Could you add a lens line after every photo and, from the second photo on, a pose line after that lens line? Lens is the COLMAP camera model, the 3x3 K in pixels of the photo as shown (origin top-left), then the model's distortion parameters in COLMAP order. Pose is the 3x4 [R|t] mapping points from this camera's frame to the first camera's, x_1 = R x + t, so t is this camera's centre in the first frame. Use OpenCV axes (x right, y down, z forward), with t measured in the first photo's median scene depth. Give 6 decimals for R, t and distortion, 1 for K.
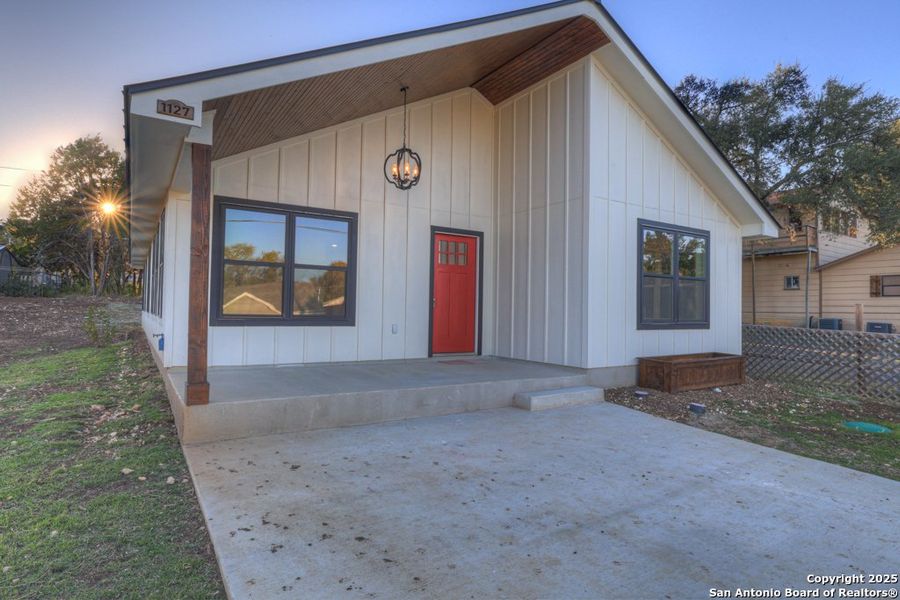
lens RADIAL K [[493.9, 0, 436.6], [0, 493.9, 307.3], [0, 0, 1]] dist [-0.005381, 0.004611]
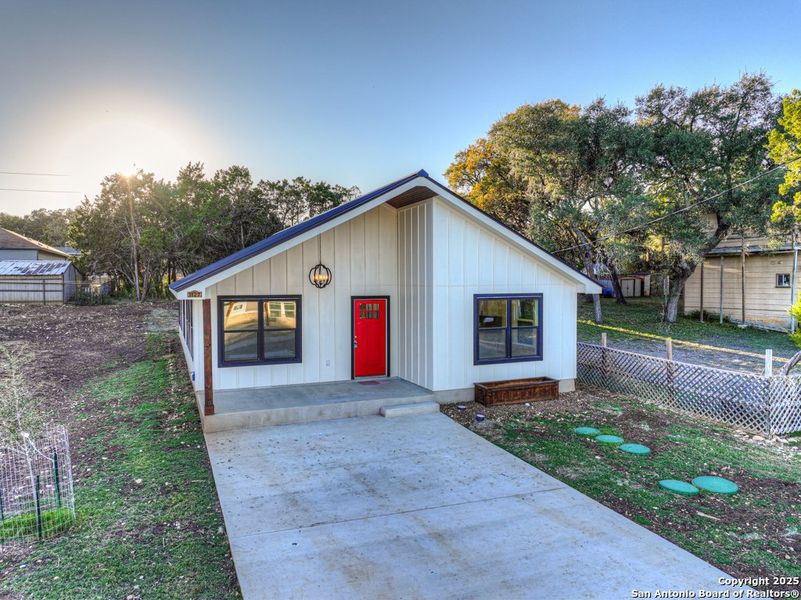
lens RADIAL K [[565.9, 0, 397.1], [0, 565.9, 302.6], [0, 0, 1]] dist [0.005518, -0.006708]
pose [[0.986419, -0.014011, -0.163648, 0.465591], [0.021809, 0.998706, 0.045950, -0.244784], [0.162792, -0.048895, 0.985448, -0.814762]]
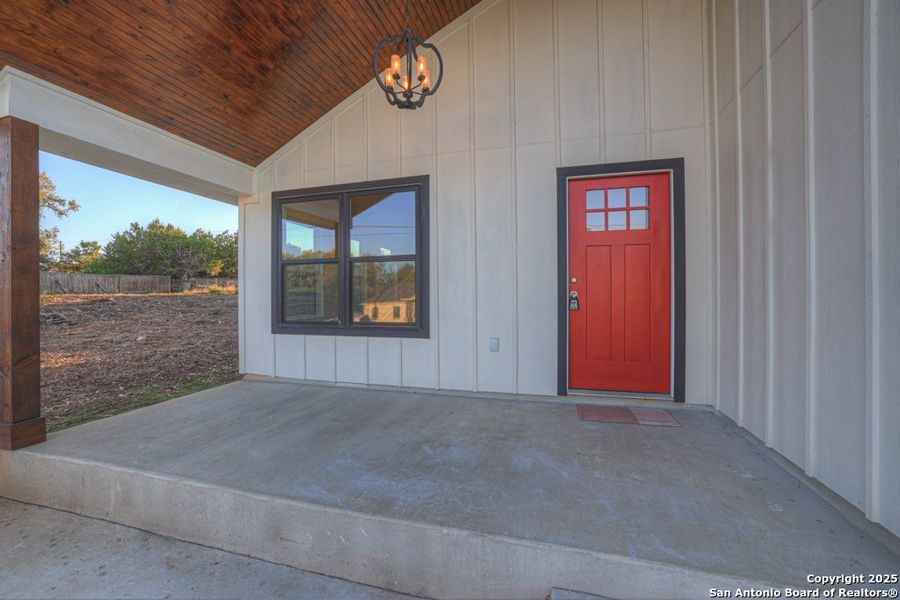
lens RADIAL K [[378.3, 0, 452.7], [0, 378.3, 295.2], [0, 0, 1]] dist [0.001224, 0.000392]
pose [[0.690029, -0.021866, -0.723451, 0.243629], [0.026668, 0.999633, -0.004778, -0.019395], [0.723290, -0.015995, 0.690359, 0.656899]]
